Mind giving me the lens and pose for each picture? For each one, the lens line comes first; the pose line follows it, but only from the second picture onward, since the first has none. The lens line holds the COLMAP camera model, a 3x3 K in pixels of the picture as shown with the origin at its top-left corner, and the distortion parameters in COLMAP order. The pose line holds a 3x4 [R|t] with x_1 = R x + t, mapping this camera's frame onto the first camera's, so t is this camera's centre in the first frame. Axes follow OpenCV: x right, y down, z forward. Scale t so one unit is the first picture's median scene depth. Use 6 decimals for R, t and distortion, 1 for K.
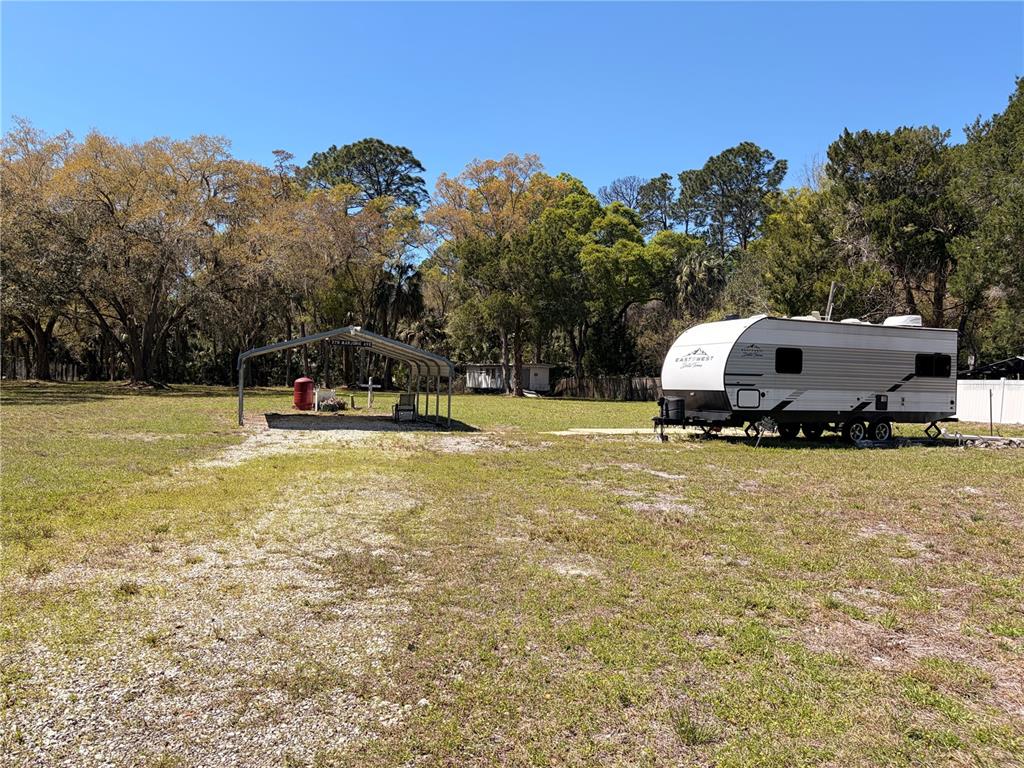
lens RADIAL K [[761.3, 0, 510.7], [0, 761.3, 391.5], [0, 0, 1]] dist [0.025707, -0.016120]
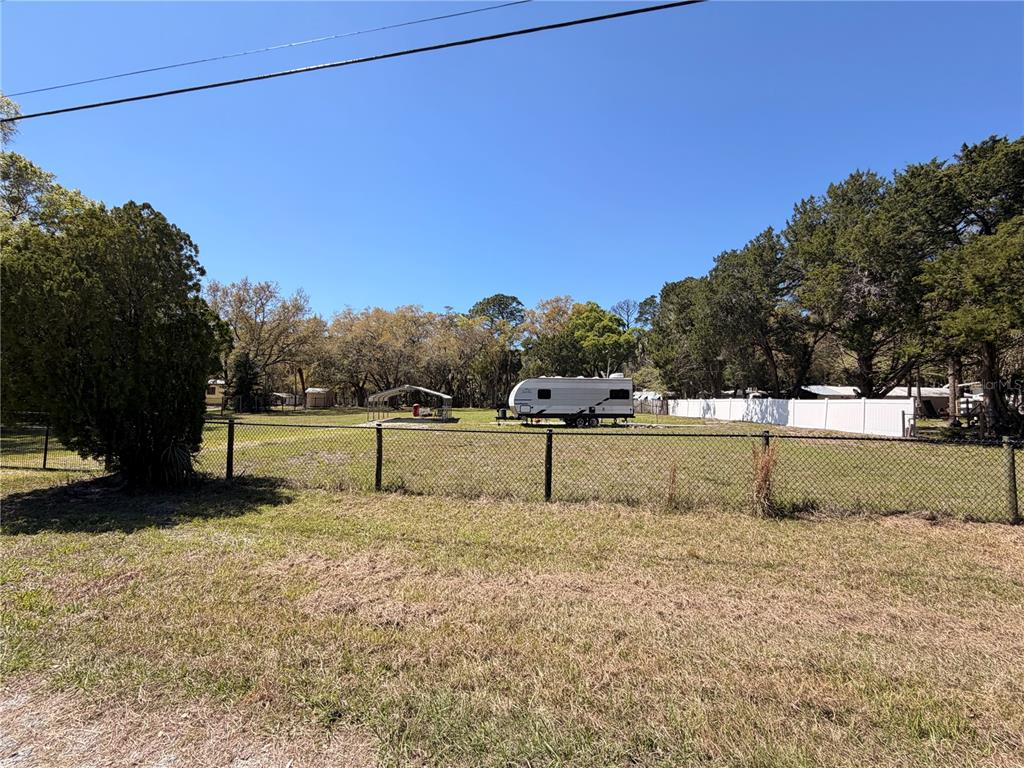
lens RADIAL K [[404.8, 0, 508.8], [0, 404.8, 377.4], [0, 0, 1]] dist [0.014894, 0.000071]
pose [[0.961588, -0.034128, -0.272366, 0.331414], [0.011805, 0.996464, -0.083184, 0.008297], [0.274242, 0.076774, 0.958591, -0.181359]]
